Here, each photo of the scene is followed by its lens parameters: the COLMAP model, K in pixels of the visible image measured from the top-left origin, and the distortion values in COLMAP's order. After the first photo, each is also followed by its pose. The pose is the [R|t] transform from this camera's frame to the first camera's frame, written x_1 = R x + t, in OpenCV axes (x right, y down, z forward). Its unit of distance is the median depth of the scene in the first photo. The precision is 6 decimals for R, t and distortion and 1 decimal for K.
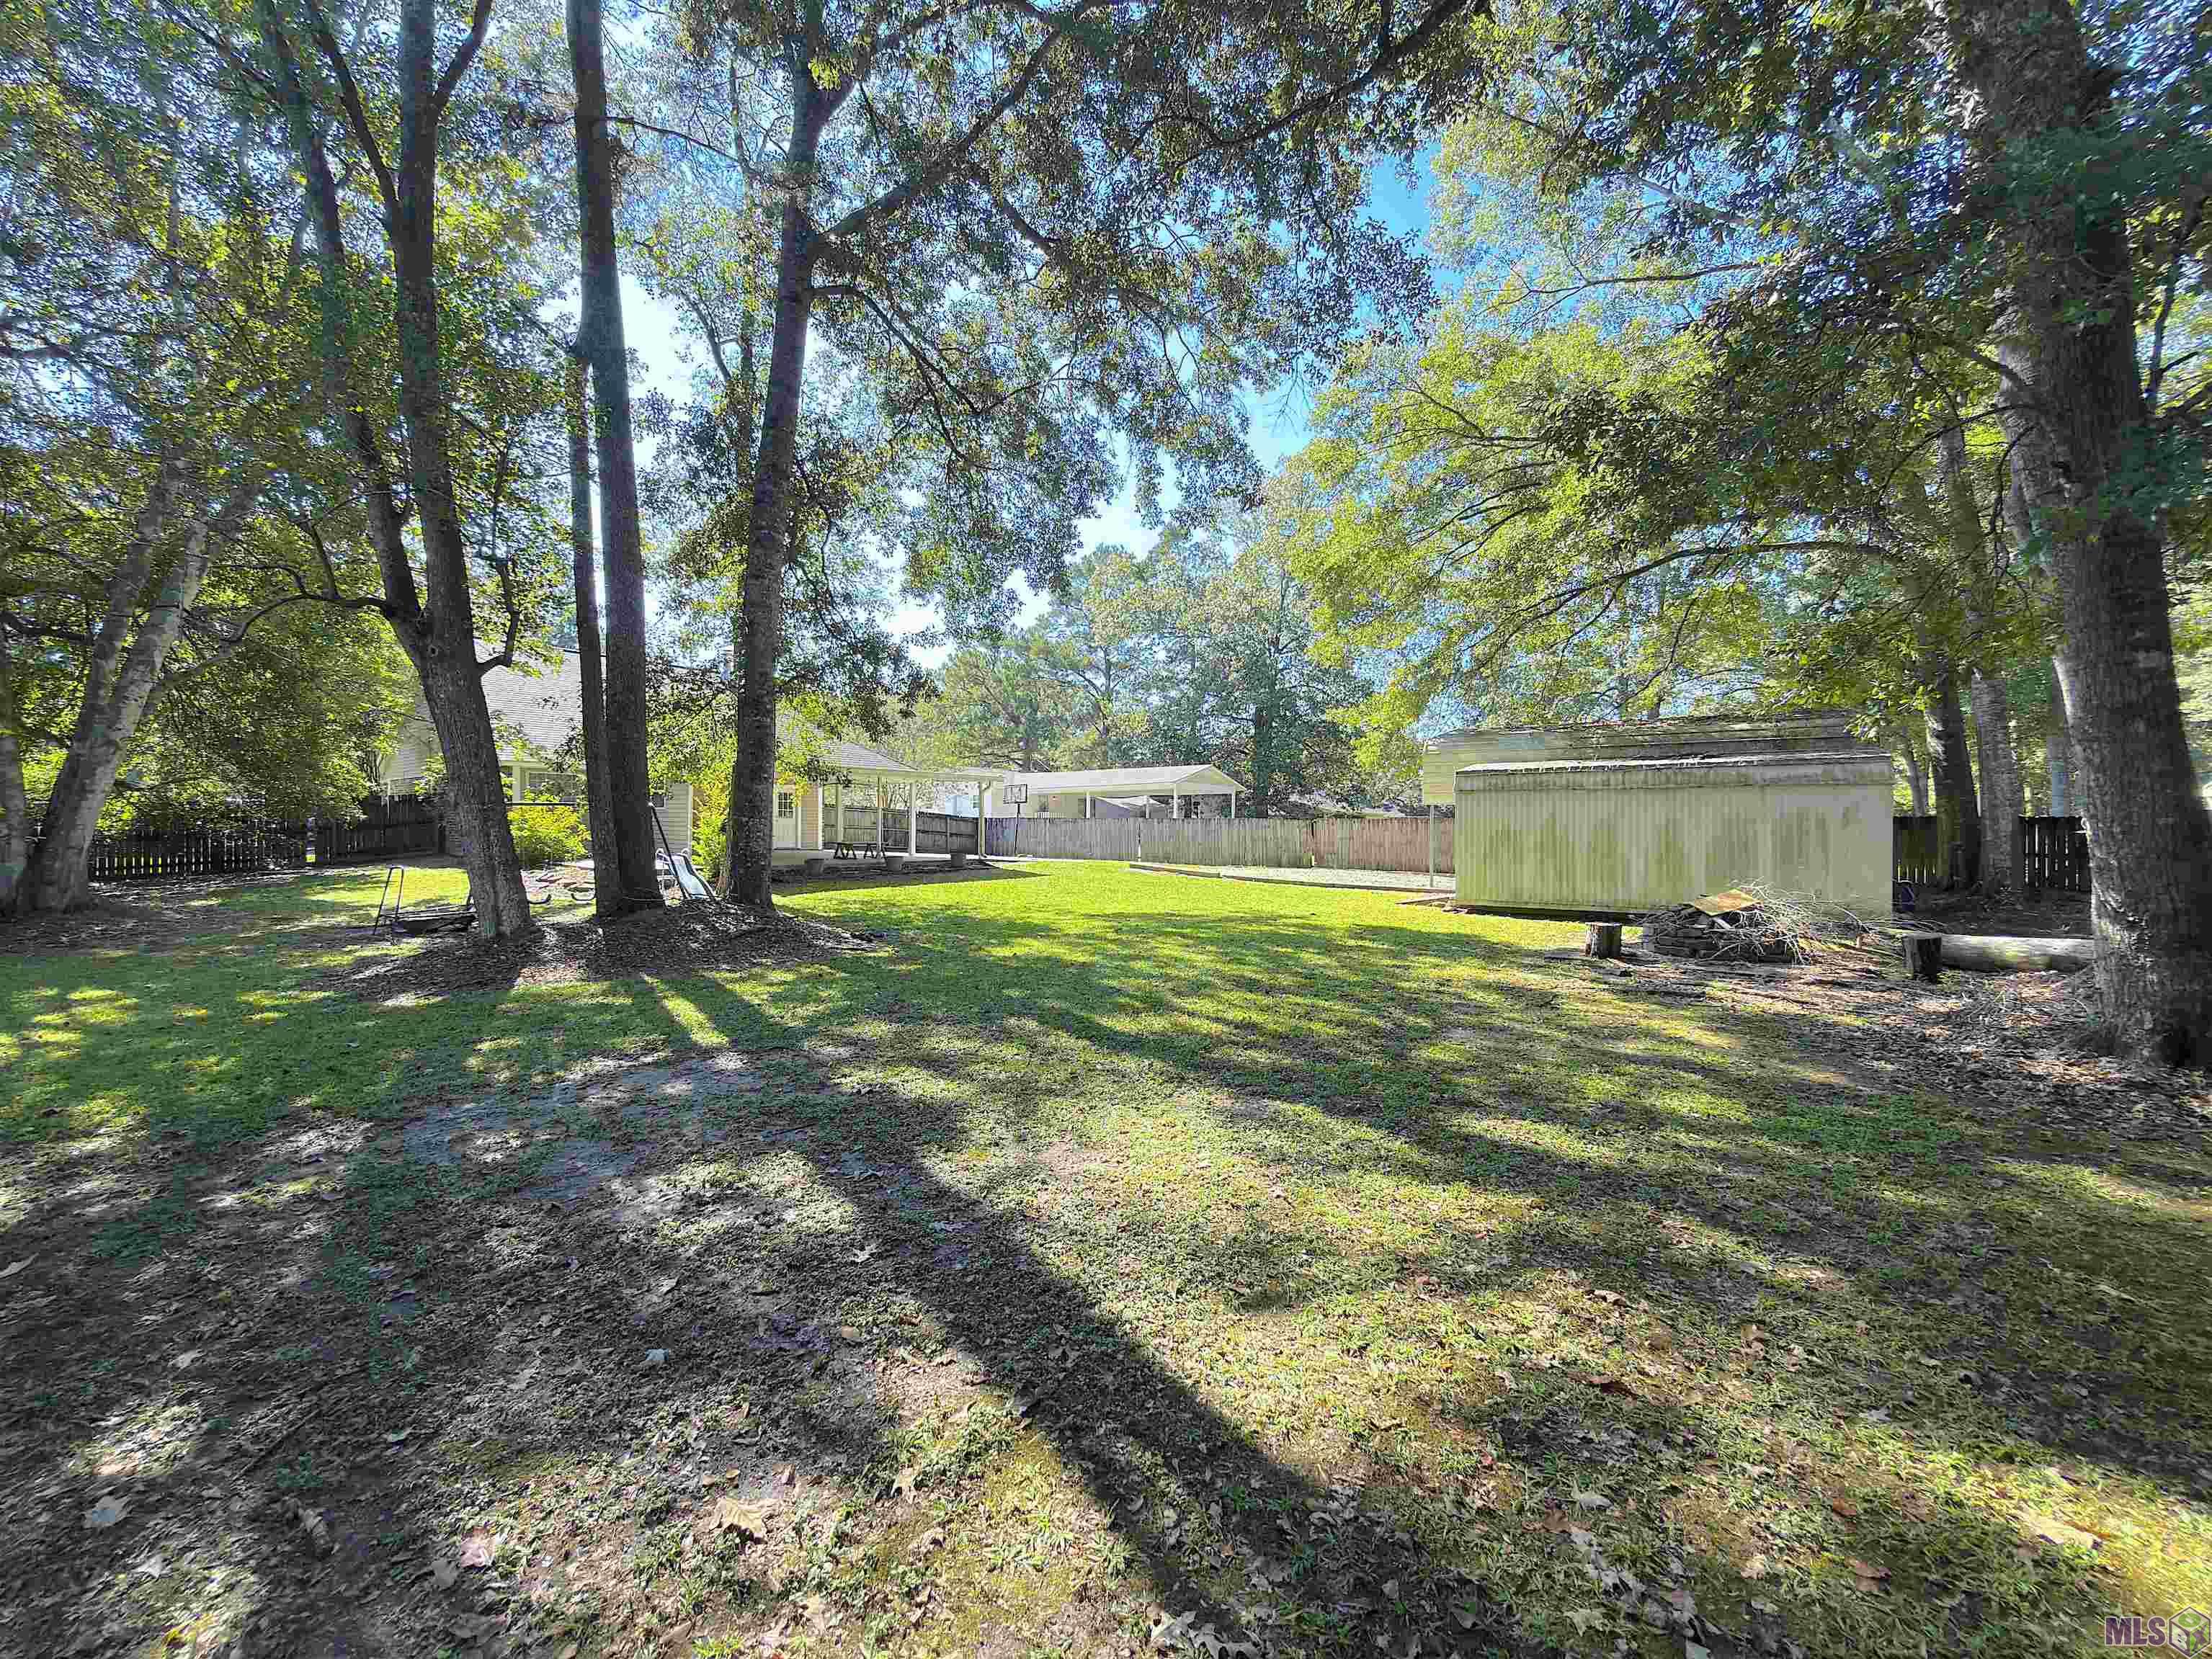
lens RADIAL K [[893.1, 0, 1104.7], [0, 893.1, 840.0], [0, 0, 1]] dist [-0.001613, -0.000243]
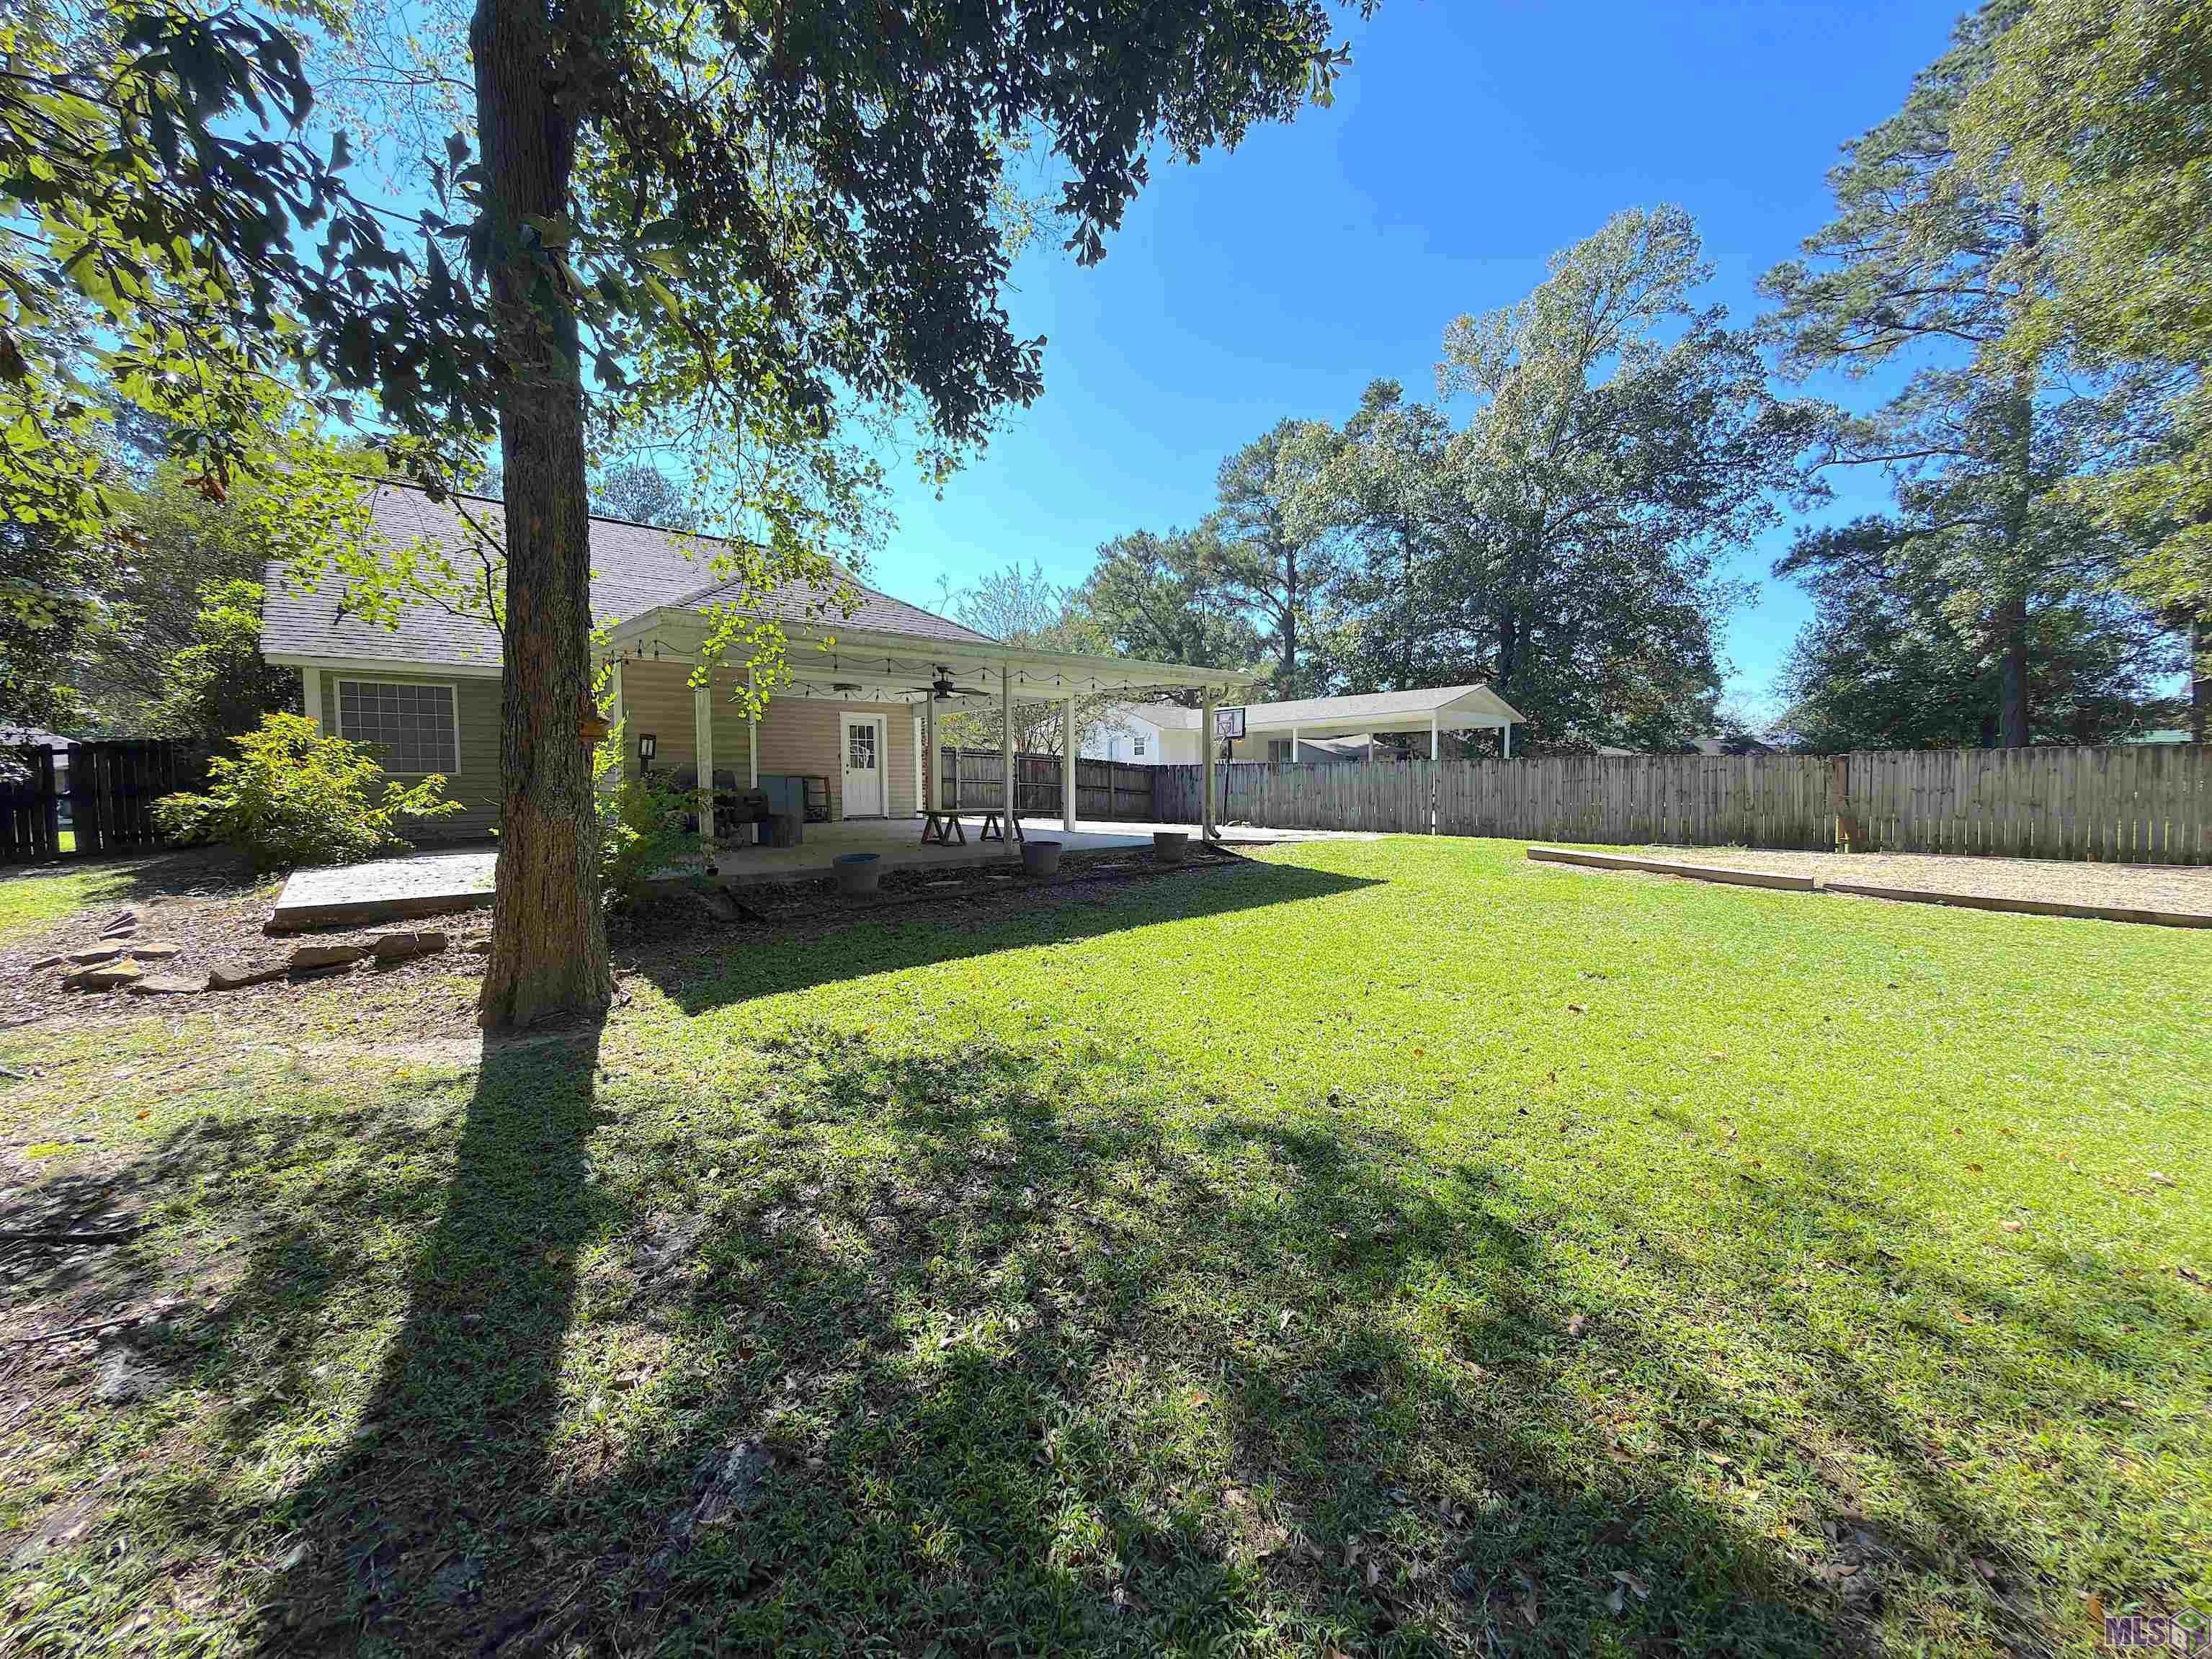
lens RADIAL K [[893.1, 0, 1097.9], [0, 893.1, 813.1], [0, 0, 1]] dist [-0.001613, -0.000243]
pose [[0.987906, -0.005777, -0.154949, -0.067167], [0.009004, 0.999757, 0.020138, -0.002300], [0.154795, -0.021290, 0.987717, 0.277509]]
